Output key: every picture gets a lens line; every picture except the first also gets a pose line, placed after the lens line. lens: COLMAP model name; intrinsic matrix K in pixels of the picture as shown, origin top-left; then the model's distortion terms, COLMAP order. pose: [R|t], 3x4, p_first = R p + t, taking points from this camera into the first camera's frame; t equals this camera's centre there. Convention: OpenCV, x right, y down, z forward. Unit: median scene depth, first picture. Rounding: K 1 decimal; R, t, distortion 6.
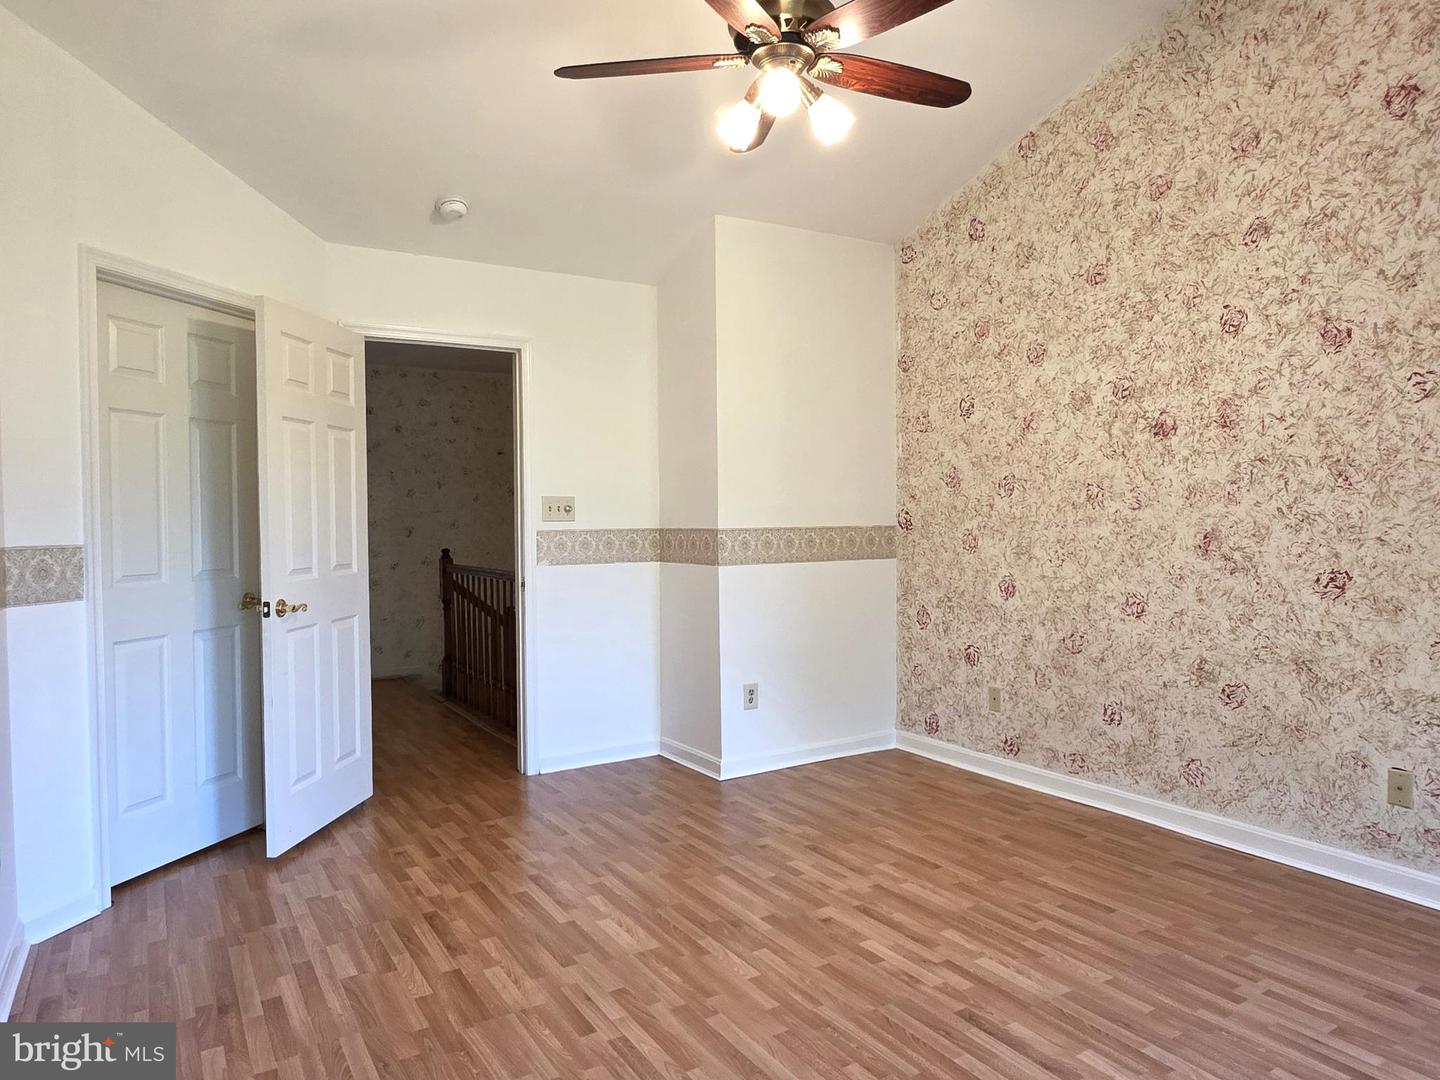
lens RADIAL K [[974.1, 0, 733.2], [0, 974.1, 535.7], [0, 0, 1]] dist [-0.001101, -0.000940]
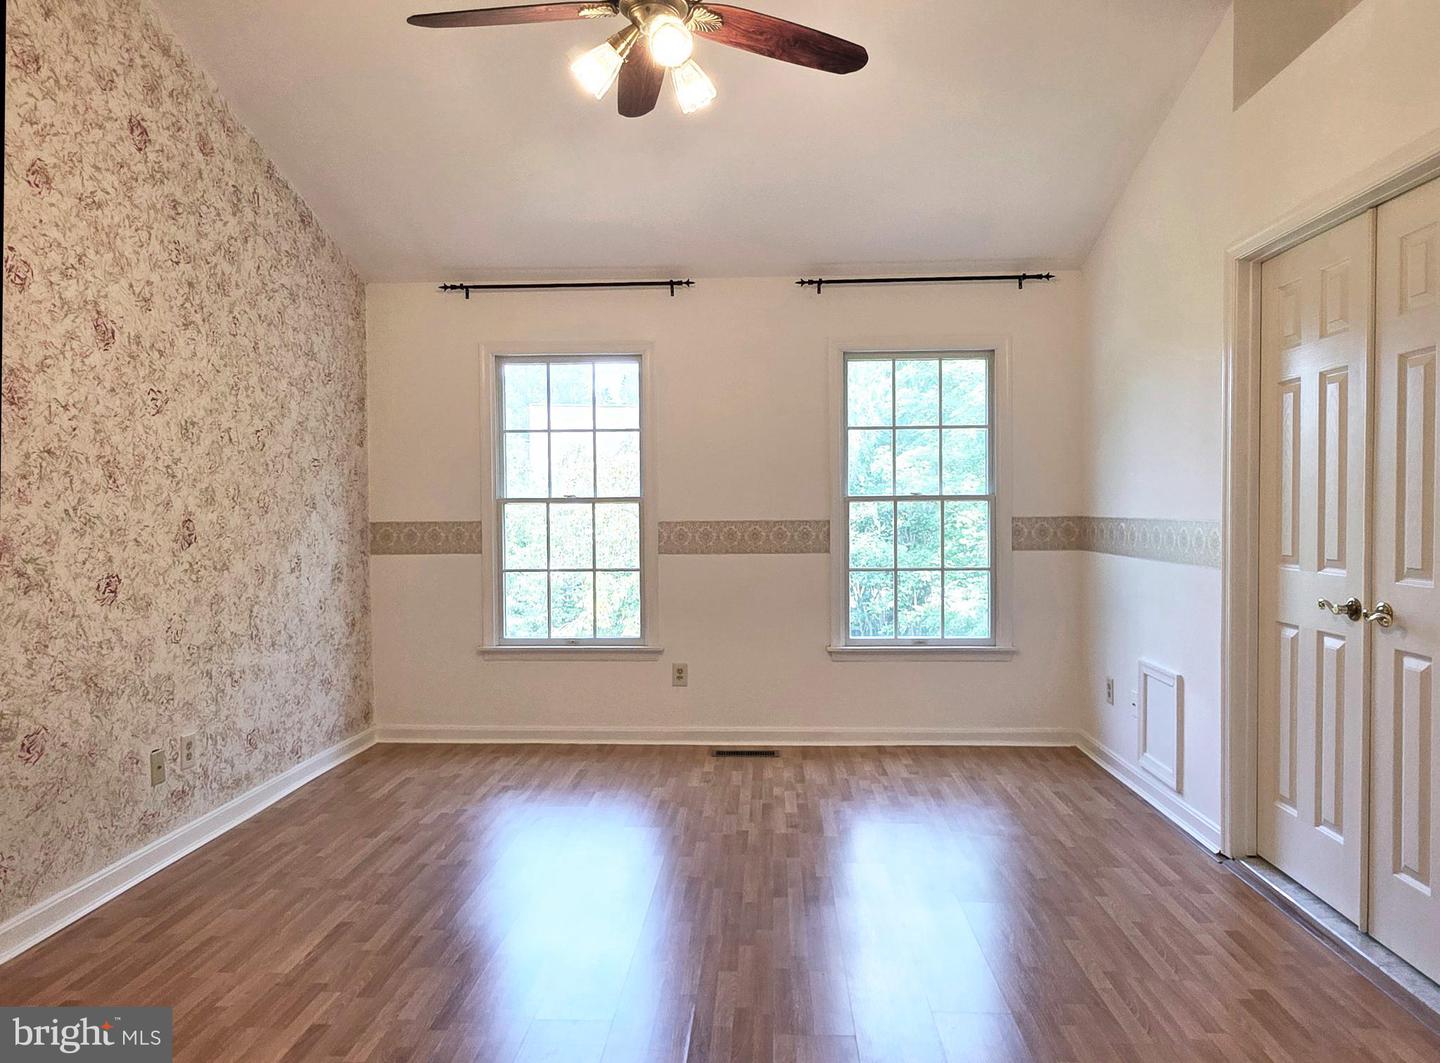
lens RADIAL K [[968.8, 0, 720.0], [0, 968.8, 531.5], [0, 0, 1]] dist [-0.003126, -0.001872]
pose [[-0.823843, 0.003104, 0.566810, -0.421466], [0.028077, 0.998981, 0.035338, -0.023969], [-0.566122, 0.045027, -0.823091, 1.426413]]
